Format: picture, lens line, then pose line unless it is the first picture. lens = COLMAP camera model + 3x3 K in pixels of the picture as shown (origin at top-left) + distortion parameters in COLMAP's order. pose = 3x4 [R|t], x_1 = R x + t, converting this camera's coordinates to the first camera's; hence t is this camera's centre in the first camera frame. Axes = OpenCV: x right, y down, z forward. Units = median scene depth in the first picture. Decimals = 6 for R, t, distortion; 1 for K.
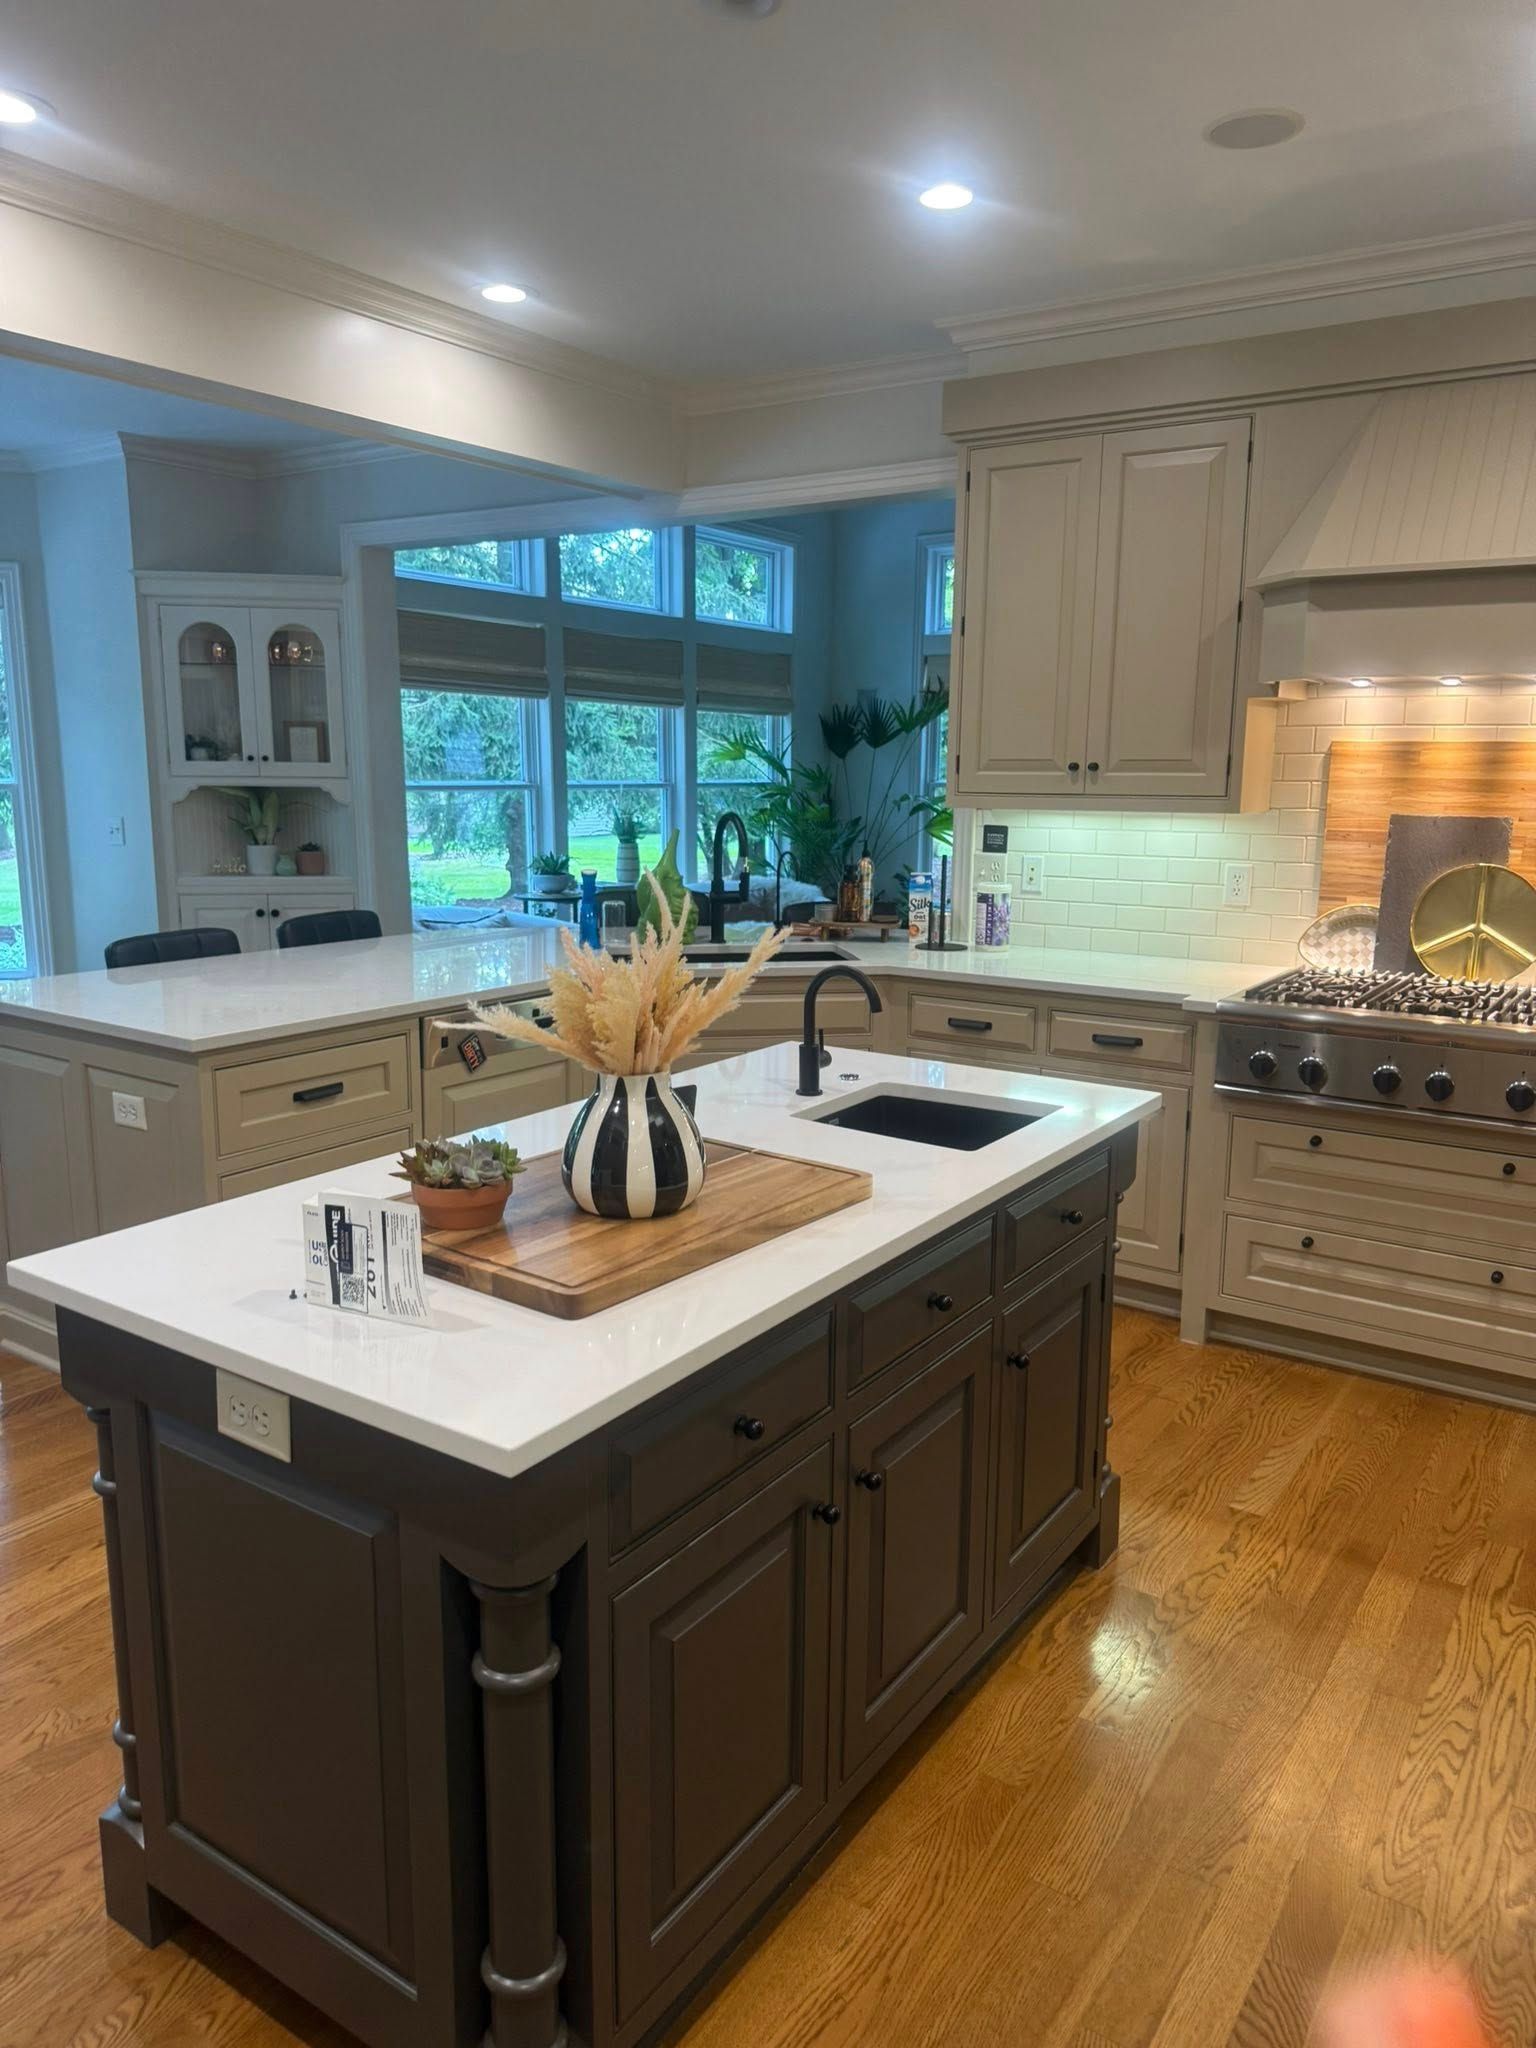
lens RADIAL K [[1438.1, 0, 765.5], [0, 1438.1, 1030.8], [0, 0, 1]] dist [0.062568, -0.076055]
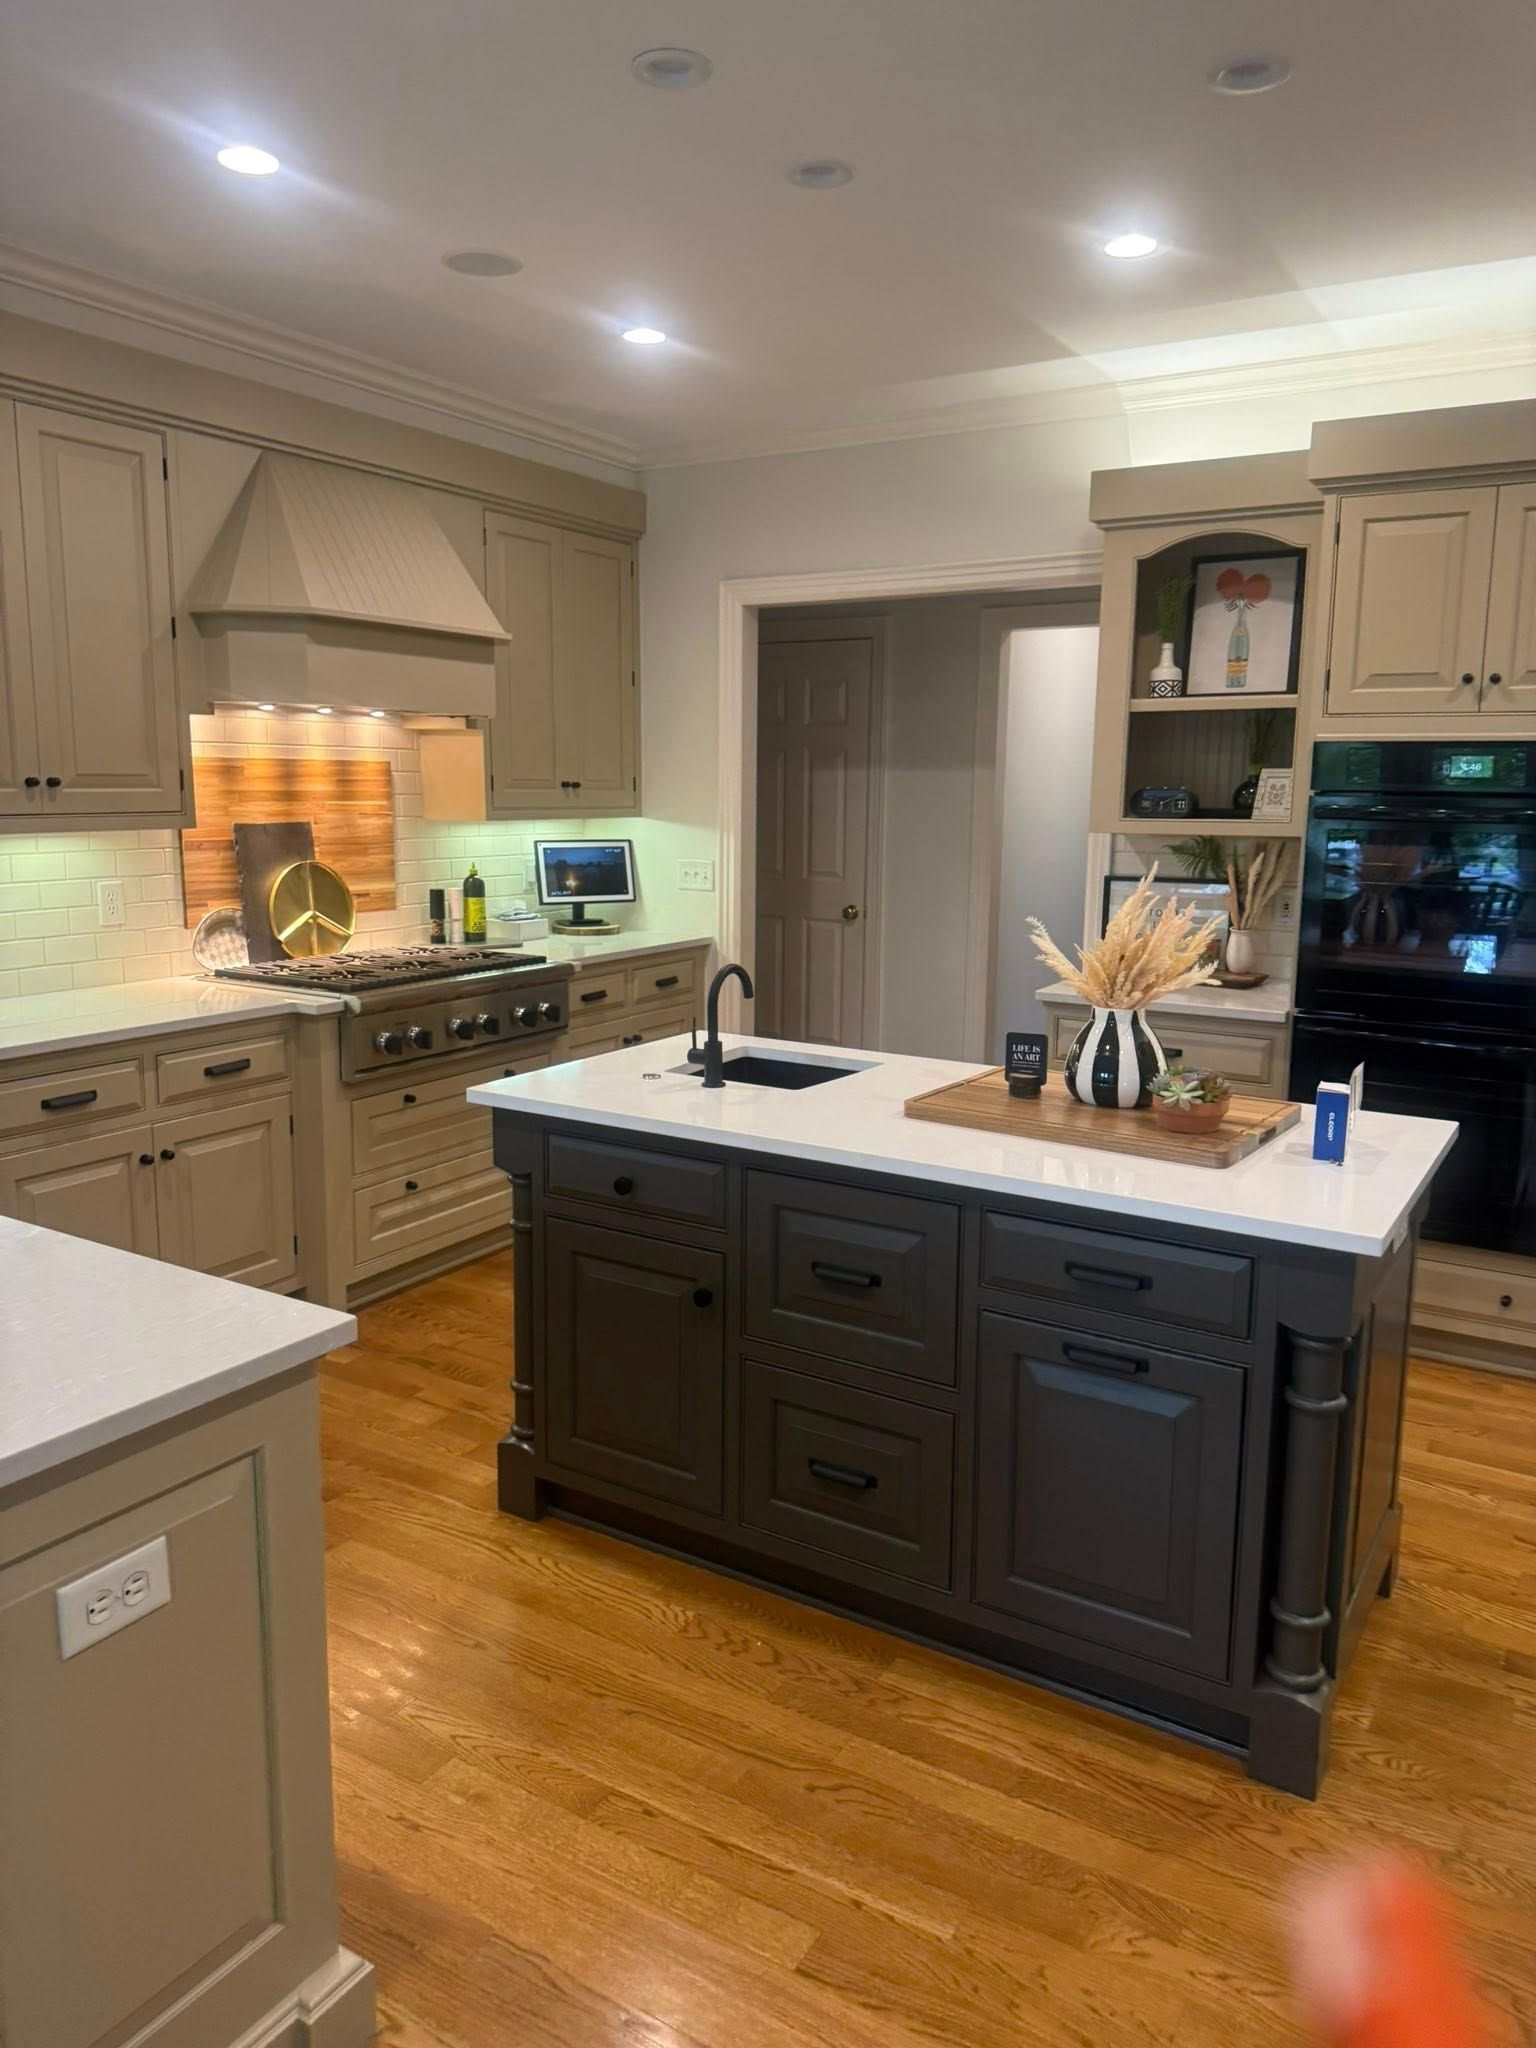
lens RADIAL K [[1438.1, 0, 782.6], [0, 1438.1, 1014.5], [0, 0, 1]] dist [0.062568, -0.076055]
pose [[-0.051460, -0.172308, 0.983698, -0.624195], [0.176680, 0.967895, 0.178783, -0.117024], [-0.982922, 0.183000, -0.019365, 0.566547]]
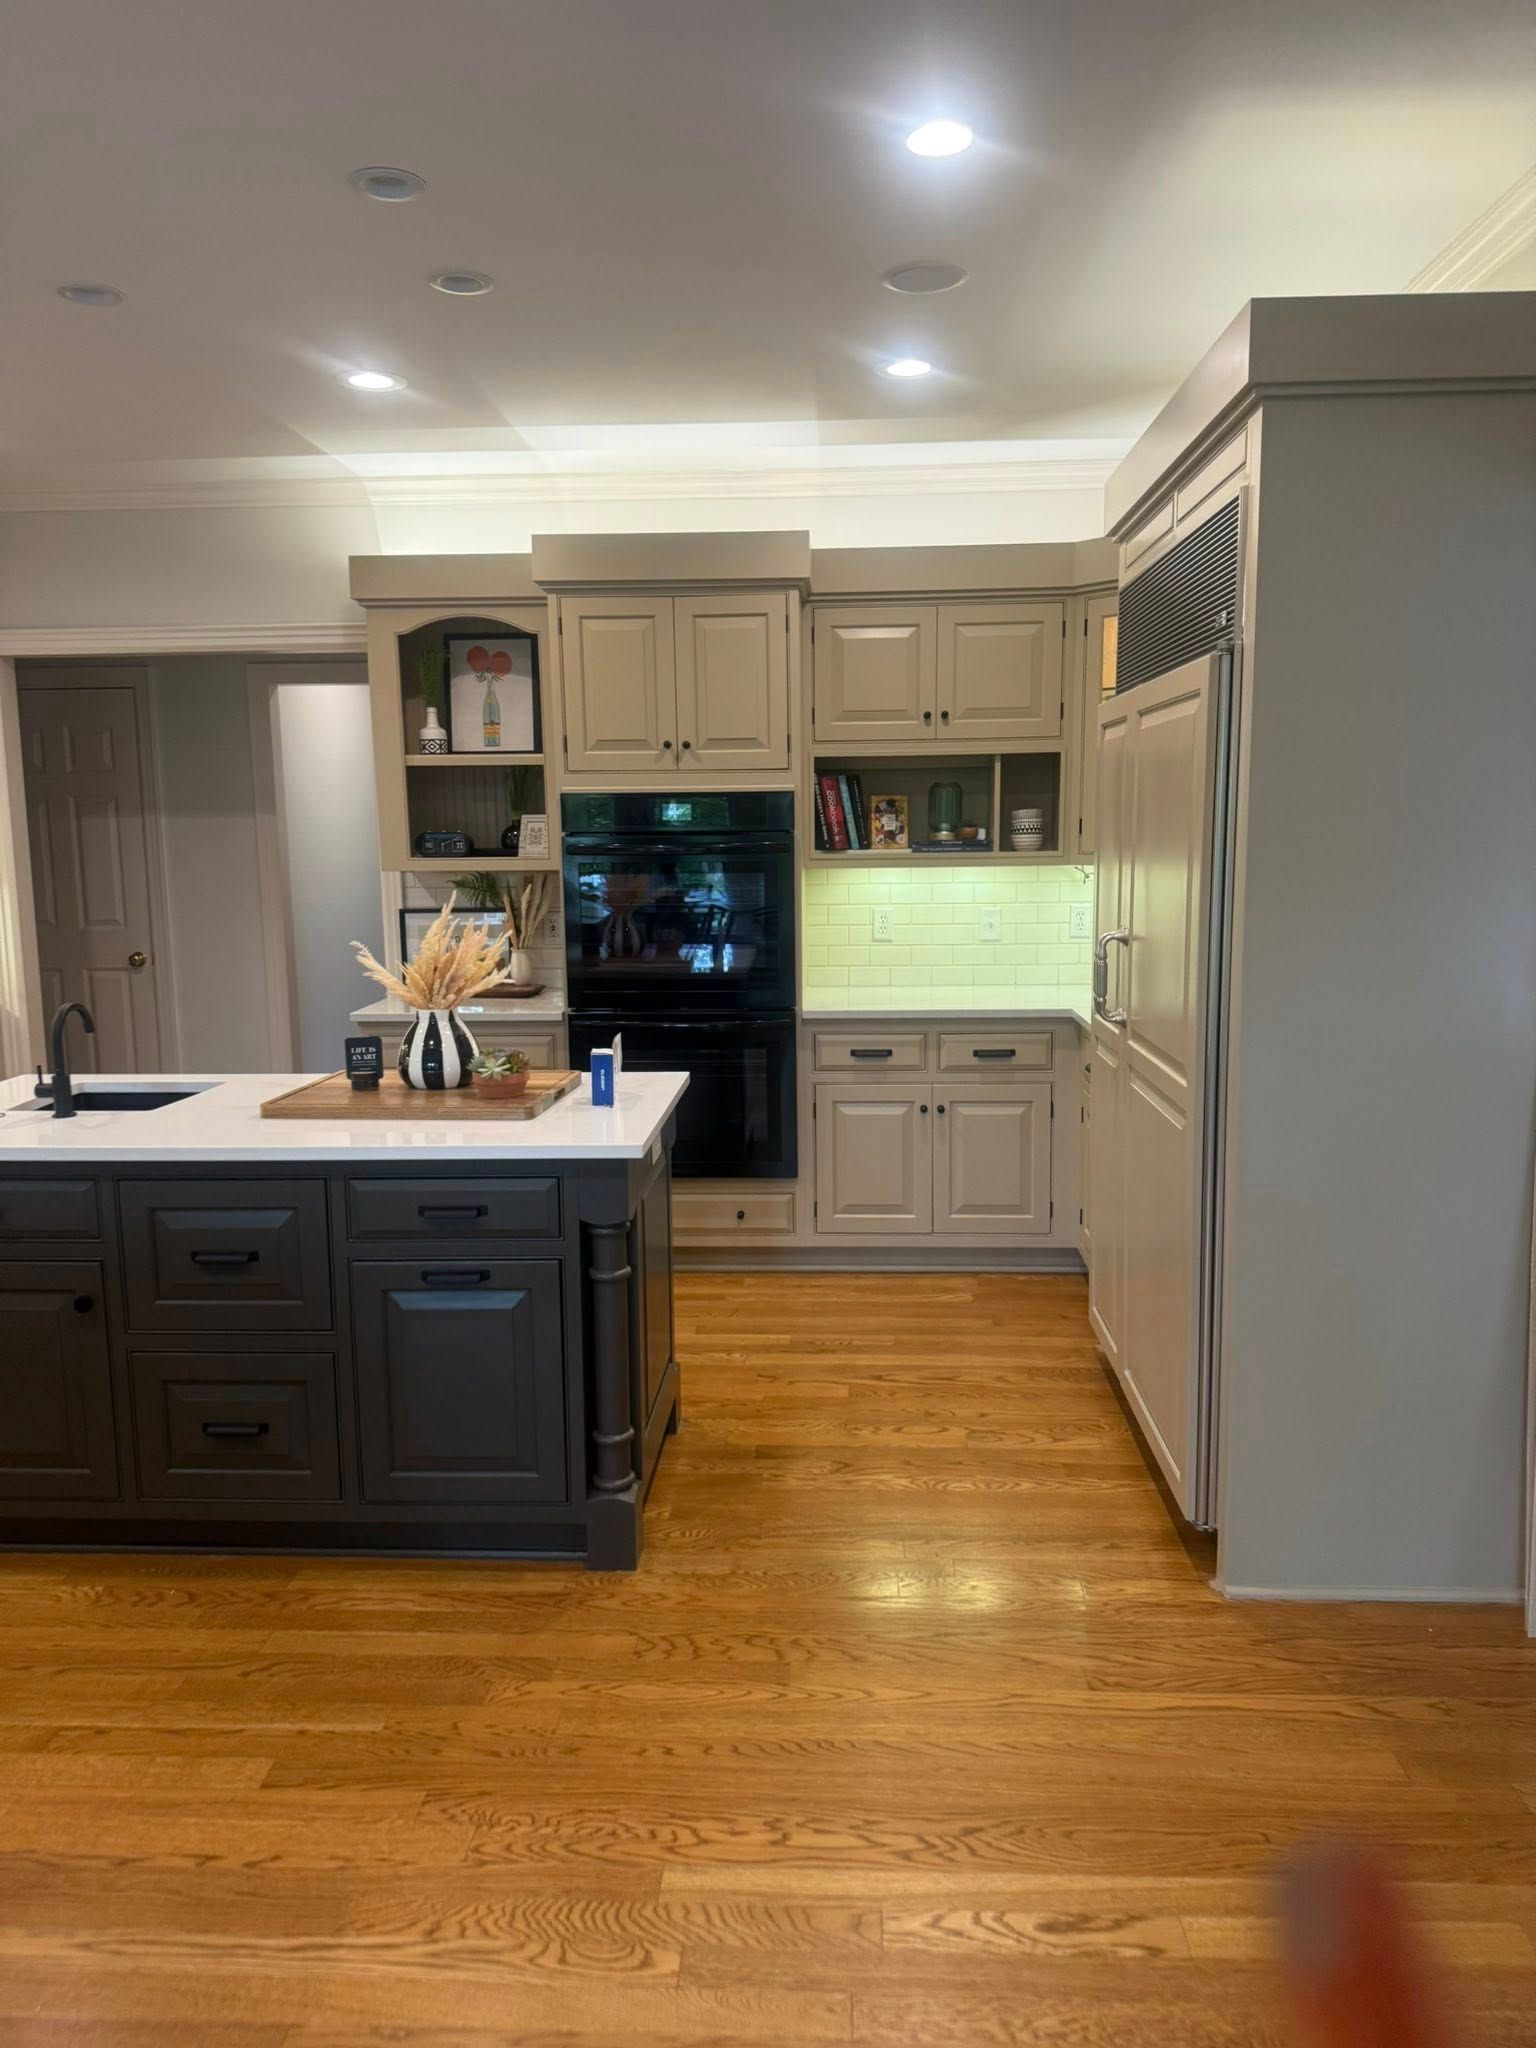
lens RADIAL K [[1438.1, 0, 771.7], [0, 1438.1, 1018.4], [0, 0, 1]] dist [0.062568, -0.076055]
pose [[-0.517558, -0.122496, 0.846834, -0.762660], [0.165672, 0.956624, 0.239631, -0.133563], [-0.839456, 0.264320, -0.474814, 0.626416]]
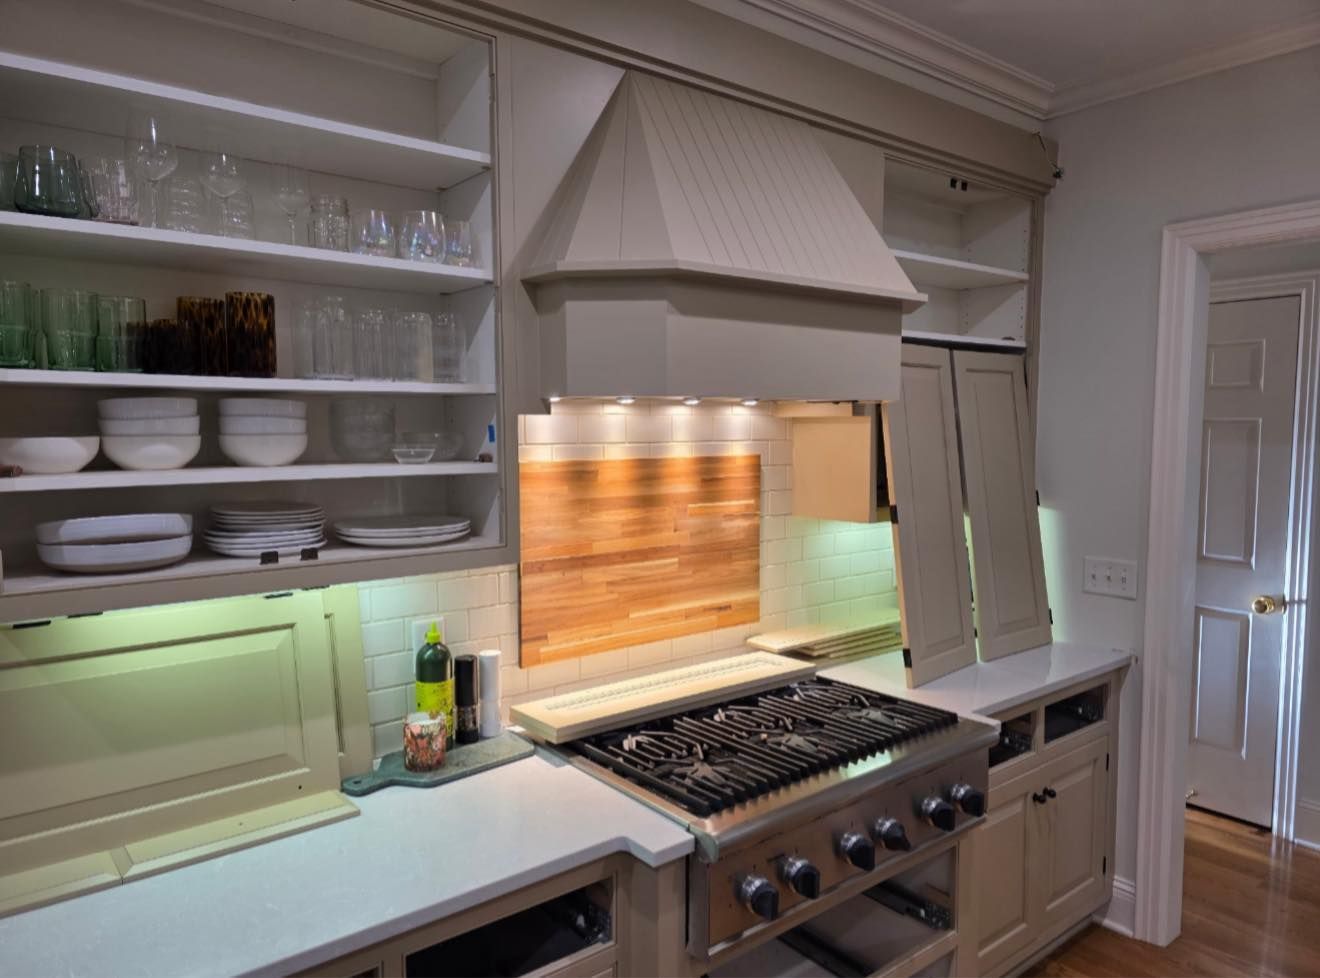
lens RADIAL K [[872.7, 0, 641.5], [0, 872.7, 496.1], [0, 0, 1]] dist [0.038004, -0.006731]
pose [[0.312911, -0.081669, 0.946265, -0.072552], [0.187353, 0.982028, 0.022802, -0.160841], [-0.931121, 0.170150, 0.322588, 0.693811]]
